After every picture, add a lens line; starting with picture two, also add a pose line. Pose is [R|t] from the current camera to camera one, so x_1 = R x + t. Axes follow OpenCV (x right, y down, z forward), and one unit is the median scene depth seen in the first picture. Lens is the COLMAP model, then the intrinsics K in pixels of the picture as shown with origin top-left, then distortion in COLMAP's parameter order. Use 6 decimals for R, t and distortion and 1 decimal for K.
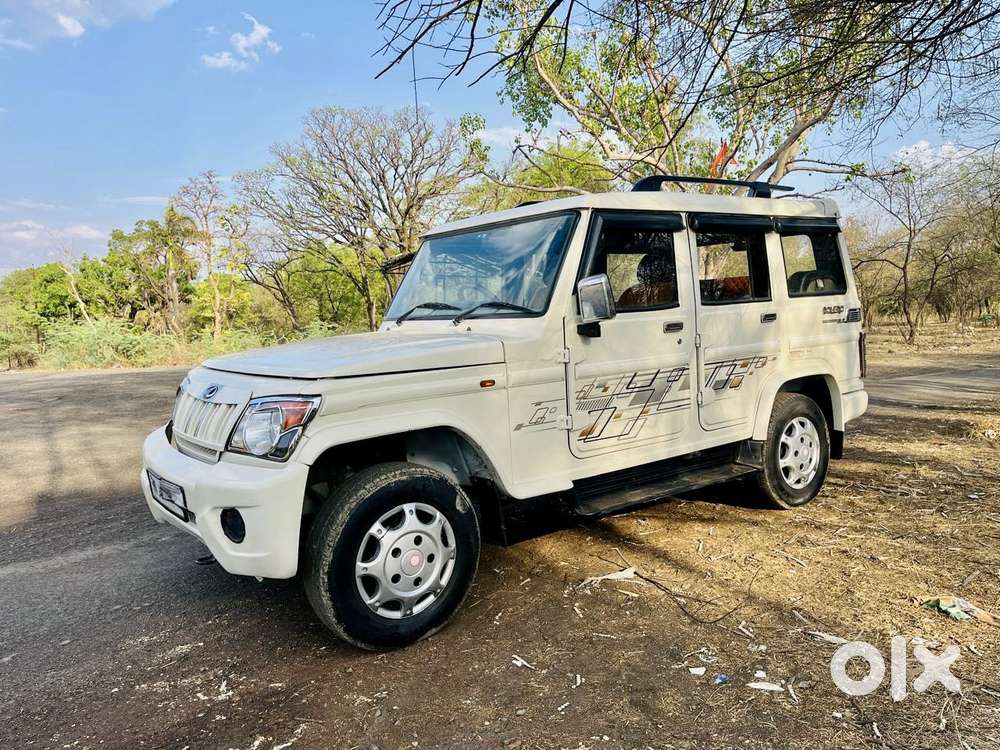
lens RADIAL K [[756.6, 0, 501.9], [0, 756.6, 367.6], [0, 0, 1]] dist [0.066300, -0.078863]
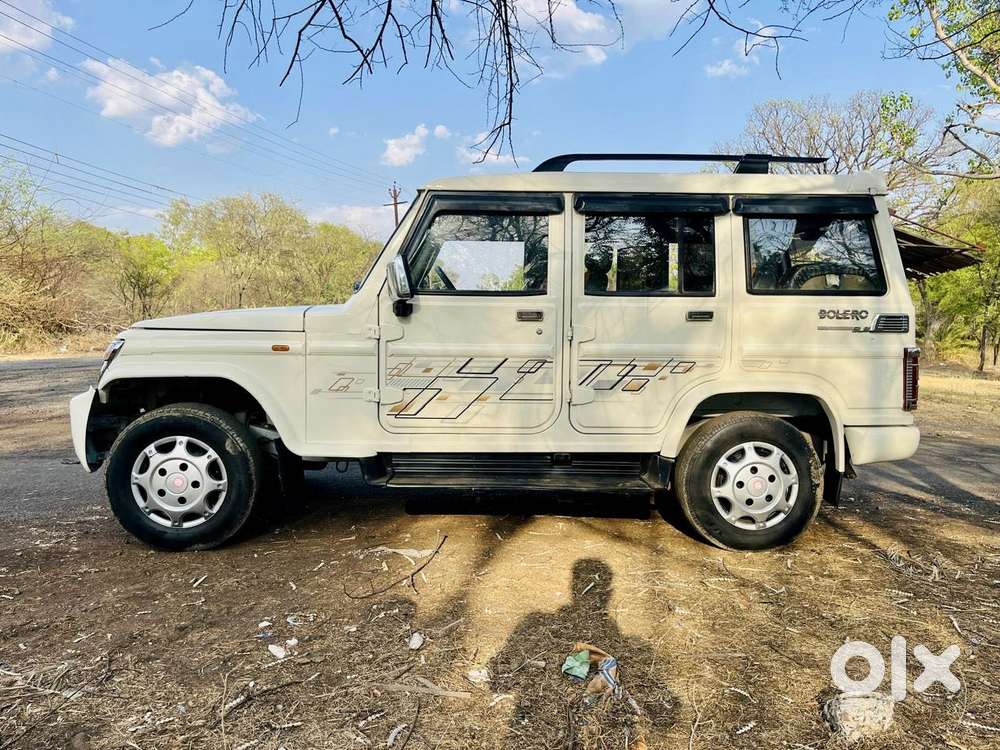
lens RADIAL K [[756.6, 0, 507.2], [0, 756.6, 366.4], [0, 0, 1]] dist [0.066300, -0.078863]
pose [[0.817486, 0.095188, -0.568028, 0.711625], [-0.098417, 0.994829, 0.025071, -0.010580], [0.567477, 0.035409, 0.822628, 0.201683]]
